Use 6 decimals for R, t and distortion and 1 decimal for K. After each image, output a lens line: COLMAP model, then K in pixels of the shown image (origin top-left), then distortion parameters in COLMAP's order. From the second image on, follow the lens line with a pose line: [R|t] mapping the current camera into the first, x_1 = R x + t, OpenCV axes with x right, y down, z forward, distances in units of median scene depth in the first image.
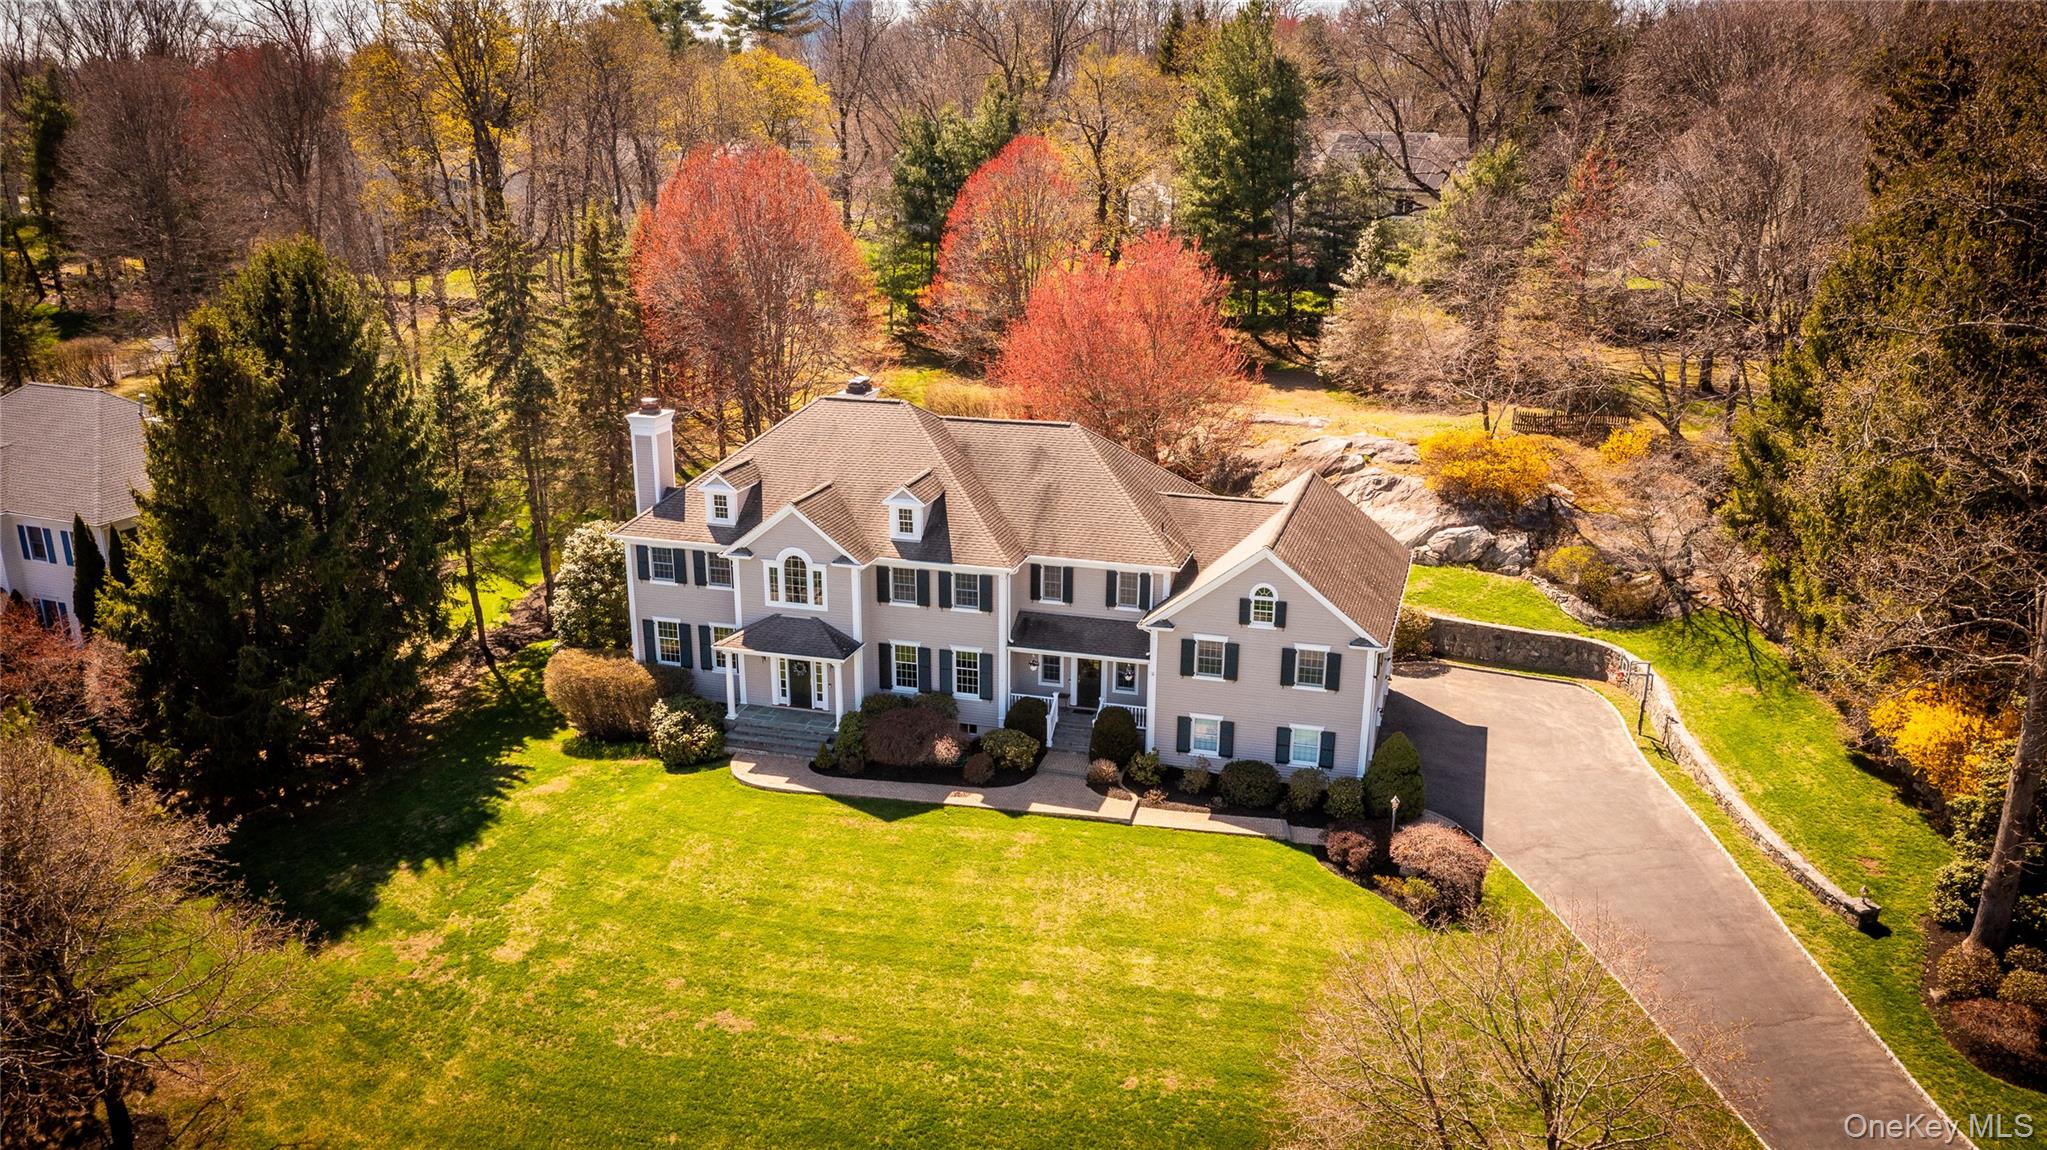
lens RADIAL K [[1666.5, 0, 1025.1], [0, 1666.5, 633.4], [0, 0, 1]] dist [-0.009936, -0.004408]
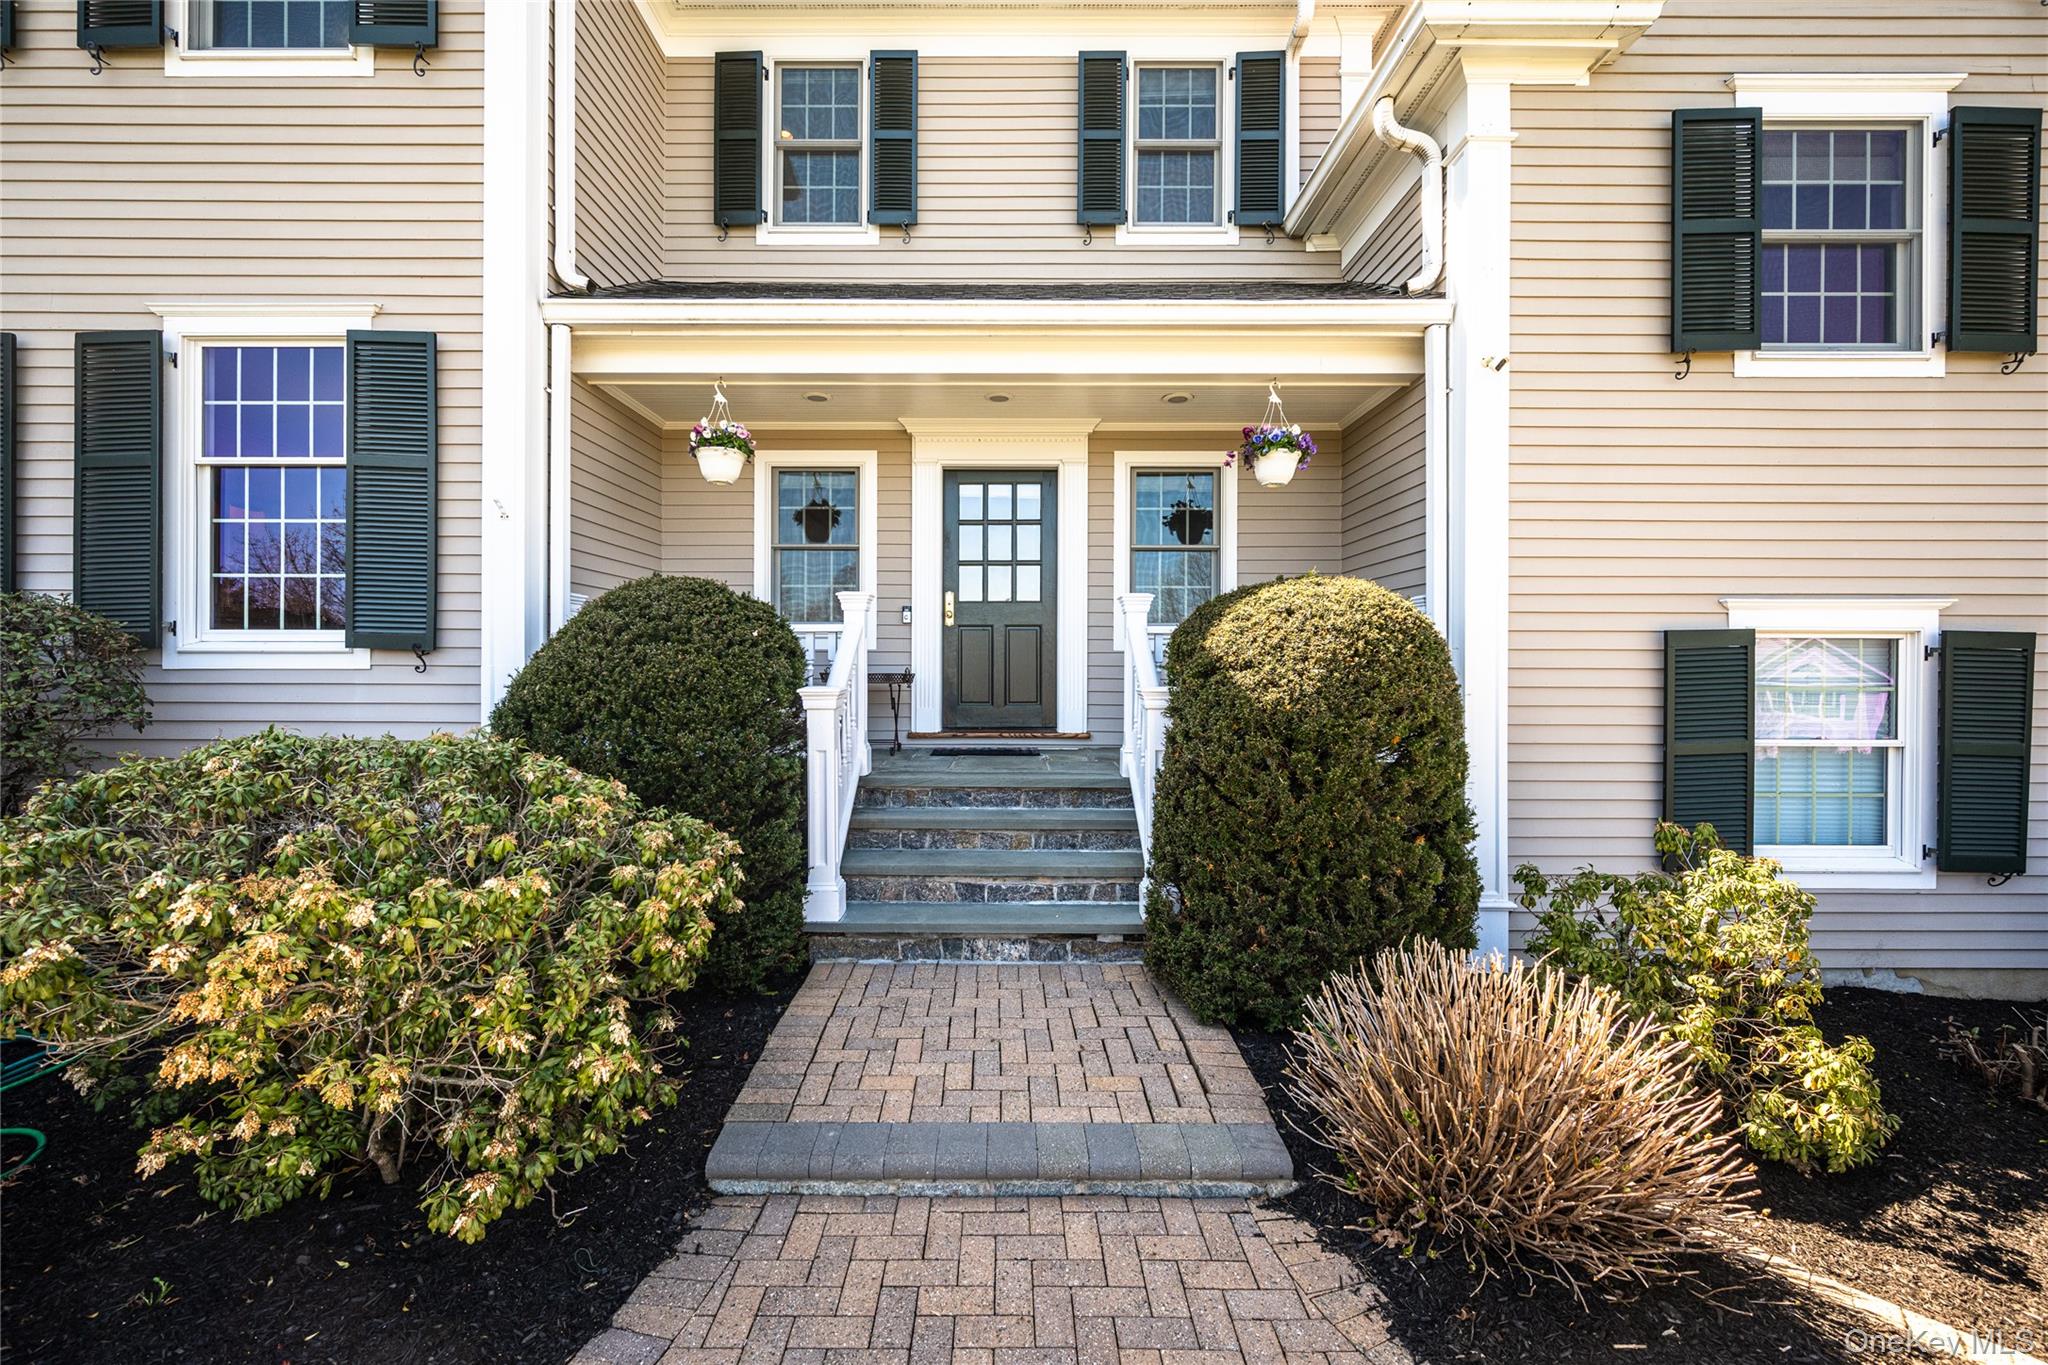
lens RADIAL K [[828.7, 0, 1001.7], [0, 828.7, 674.0], [0, 0, 1]] dist [0.001762, 0.000089]
pose [[0.963022, 0.000602, 0.269423, 0.010077], [0.081707, 0.952251, -0.294180, 0.070327], [-0.256735, 0.305316, 0.916989, 0.926190]]
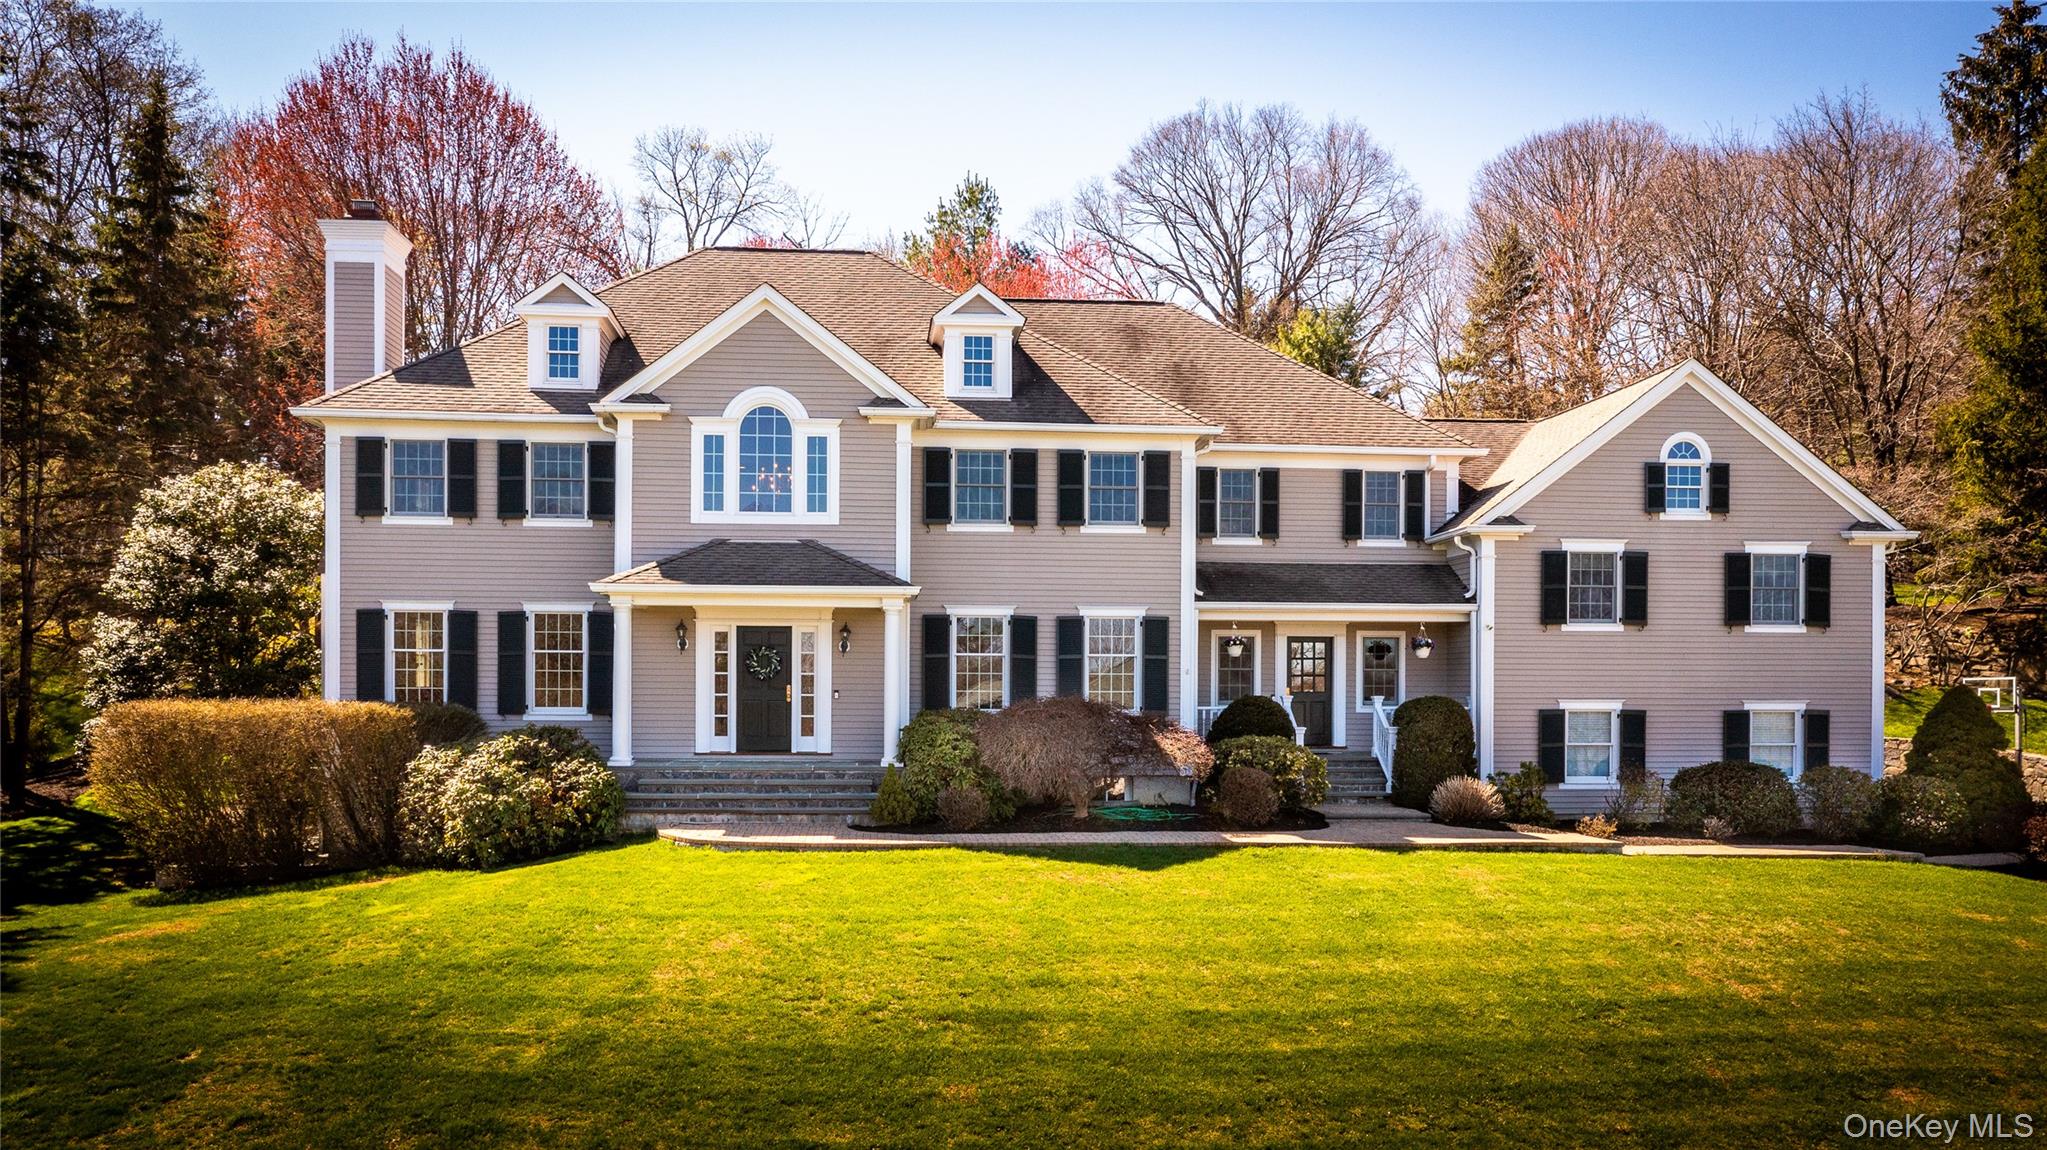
lens RADIAL K [[1584.3, 0, 1021.8], [0, 1584.3, 686.2], [0, 0, 1]] dist [-0.001455, 0.001286]
pose [[0.932399, -0.000369, 0.361430, -0.231007], [0.111709, 0.951331, -0.287212, 0.162894], [-0.343734, 0.308171, 0.887061, 0.603950]]
